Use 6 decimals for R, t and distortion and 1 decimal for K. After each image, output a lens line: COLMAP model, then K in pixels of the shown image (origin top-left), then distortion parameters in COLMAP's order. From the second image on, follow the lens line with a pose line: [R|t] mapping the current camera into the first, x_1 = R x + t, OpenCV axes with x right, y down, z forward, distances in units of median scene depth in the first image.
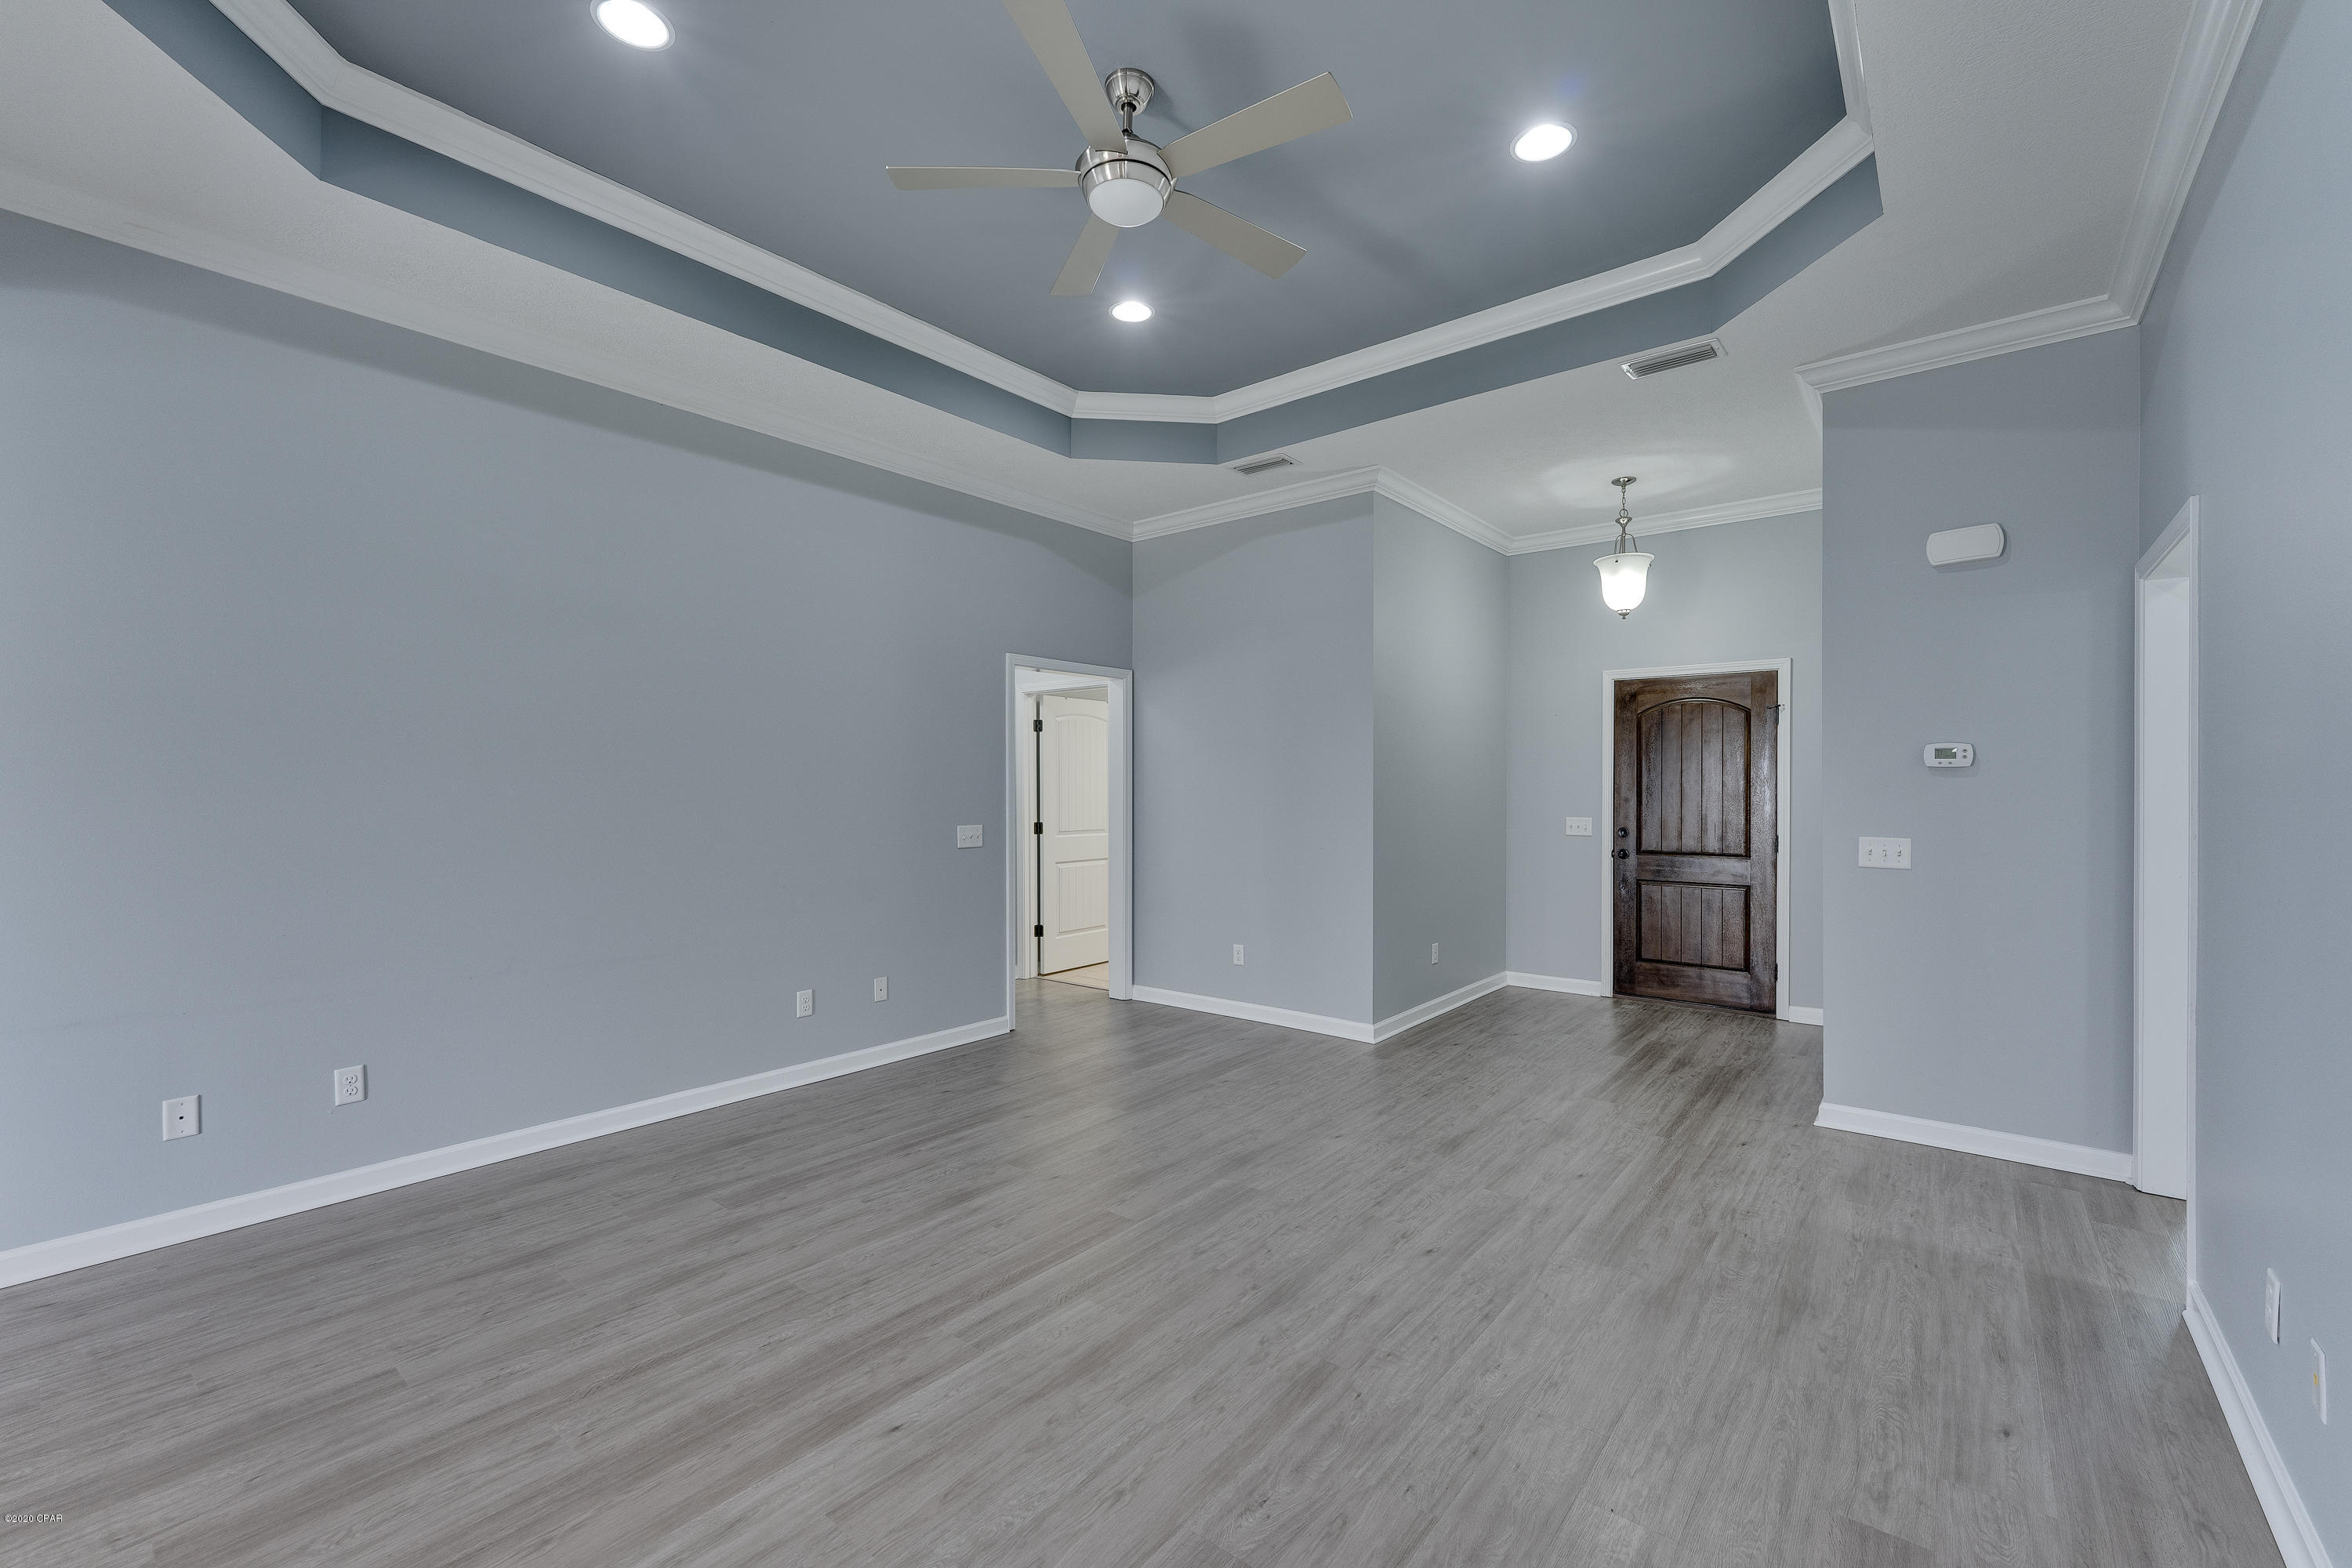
lens RADIAL K [[968.4, 0, 1177.9], [0, 968.4, 796.3], [0, 0, 1]] dist [-0.002479, -0.000328]
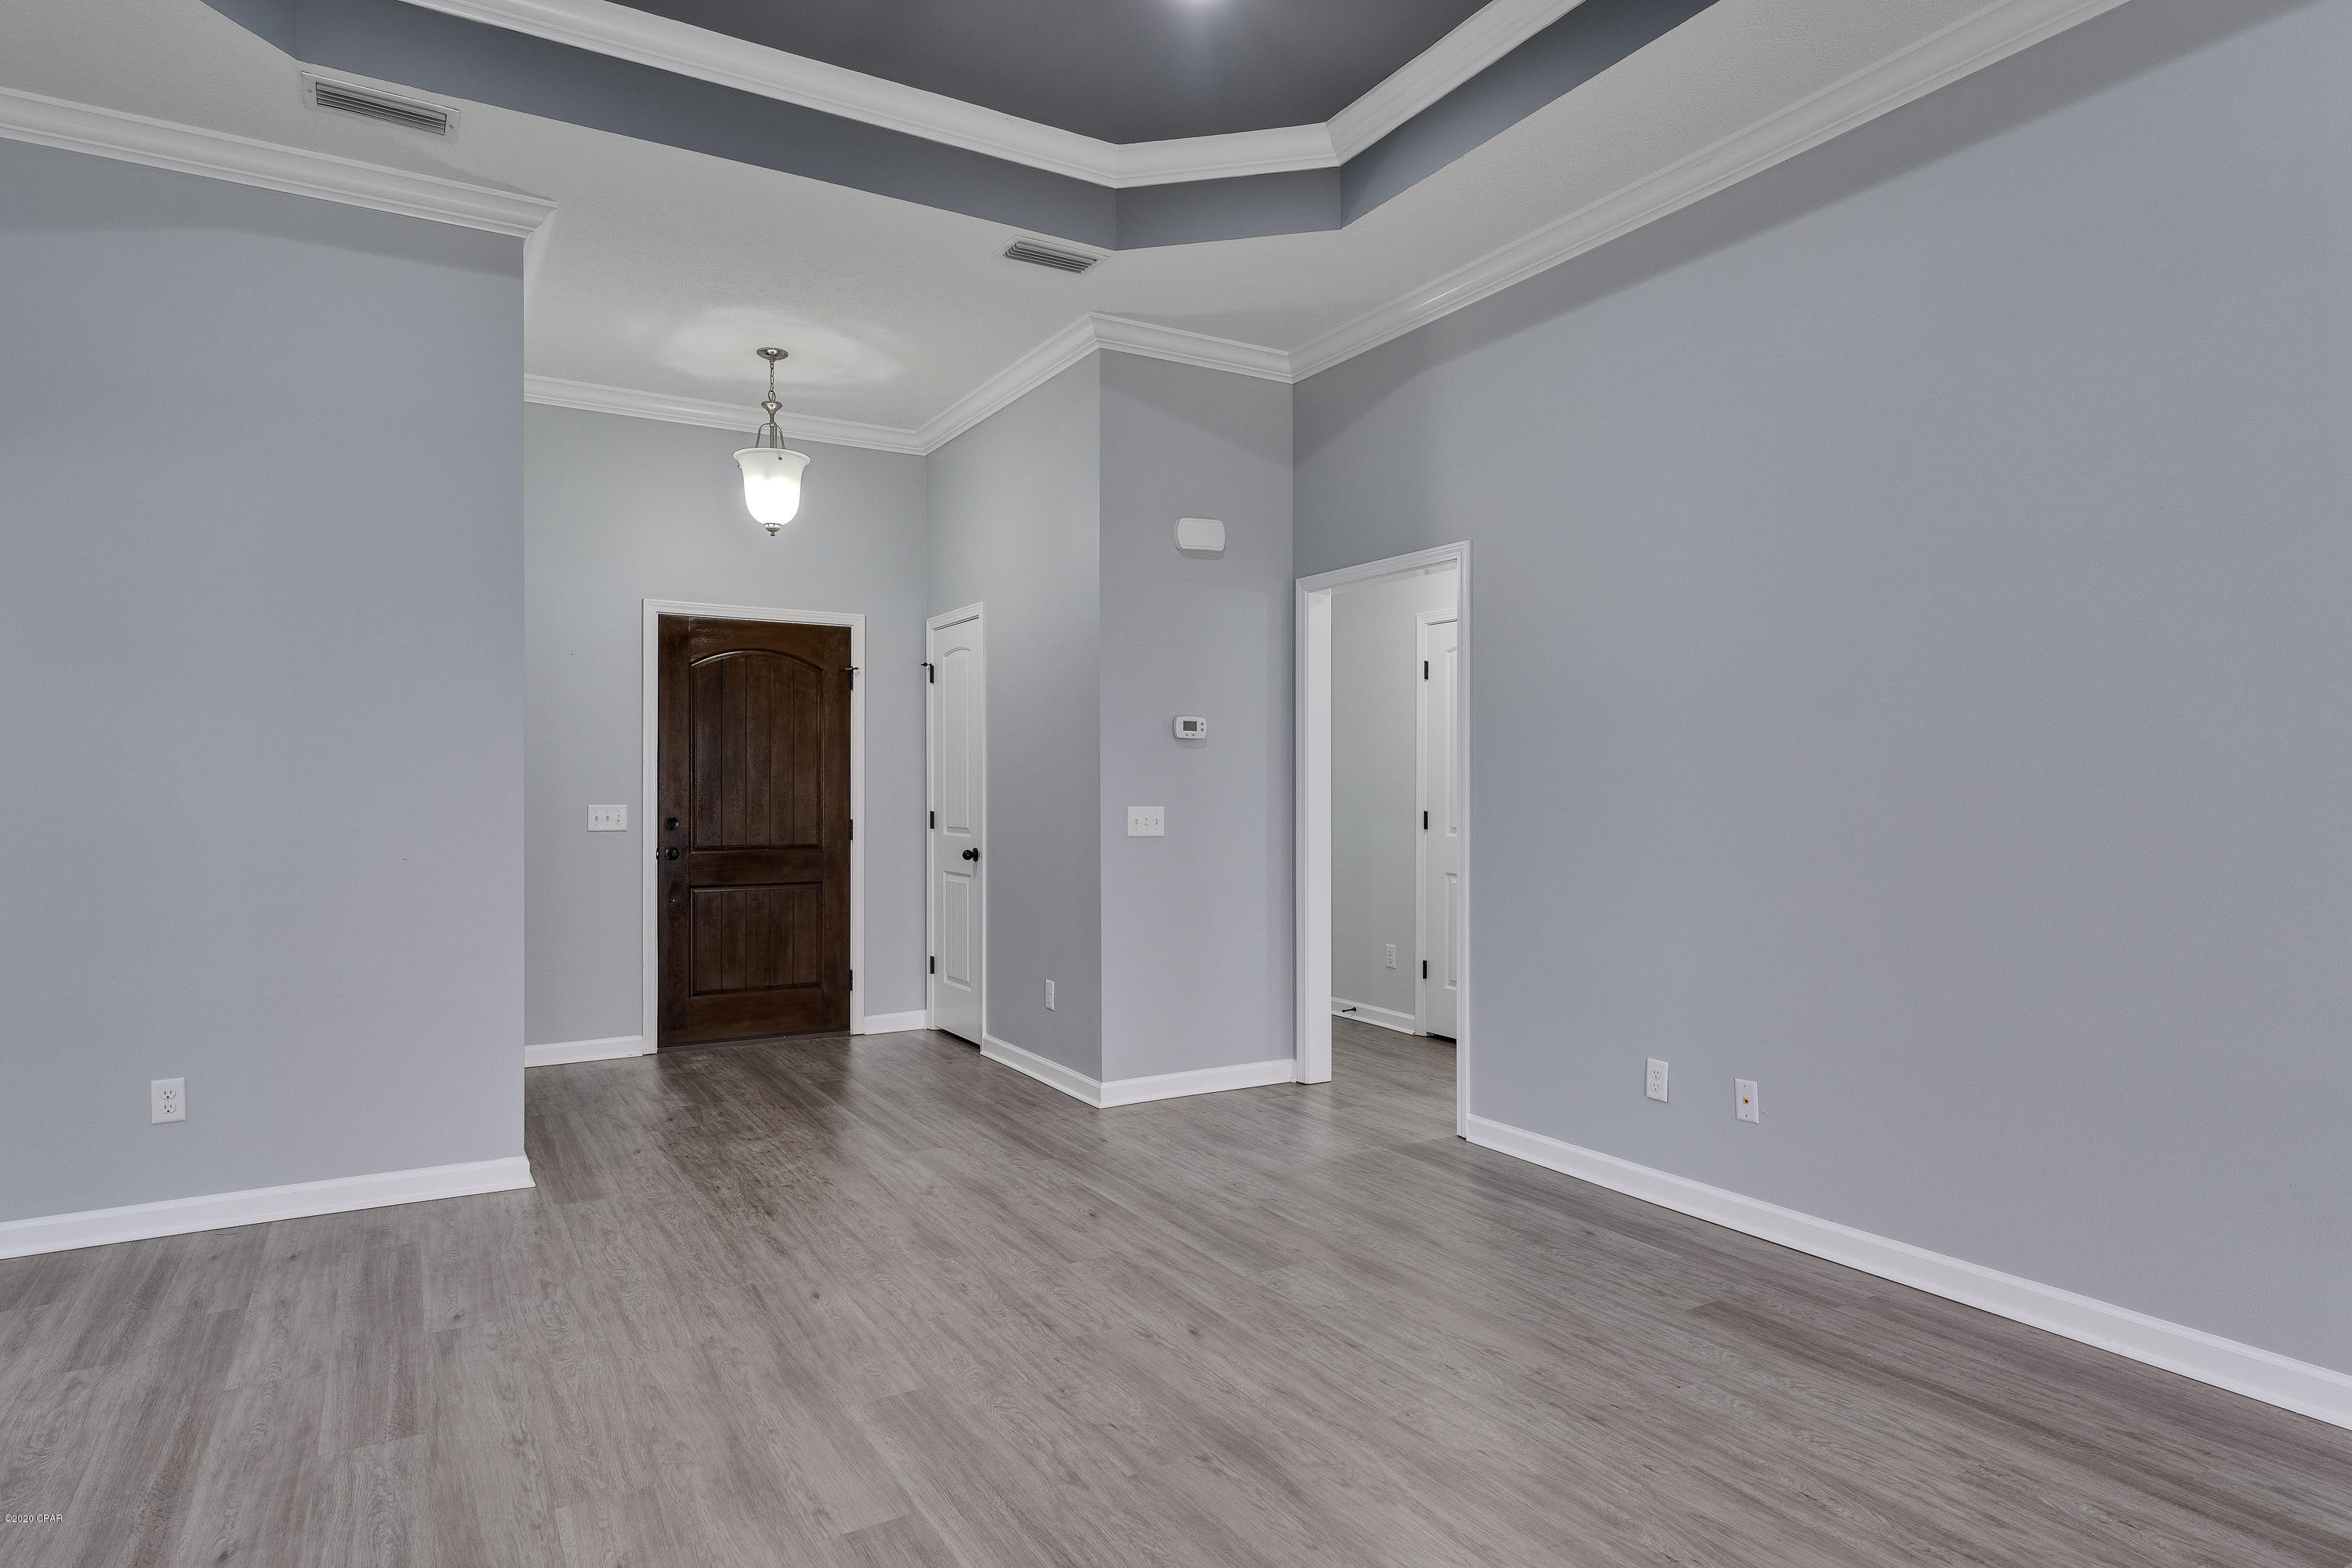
lens RADIAL K [[1309.6, 0, 1178.1], [0, 1309.6, 798.5], [0, 0, 1]] dist [0.003232, 0.001208]
pose [[0.347929, -0.005637, 0.937504, -0.541622], [0.008594, 0.999959, 0.002823, 0.030225], [-0.937481, 0.007075, 0.347964, 0.481698]]
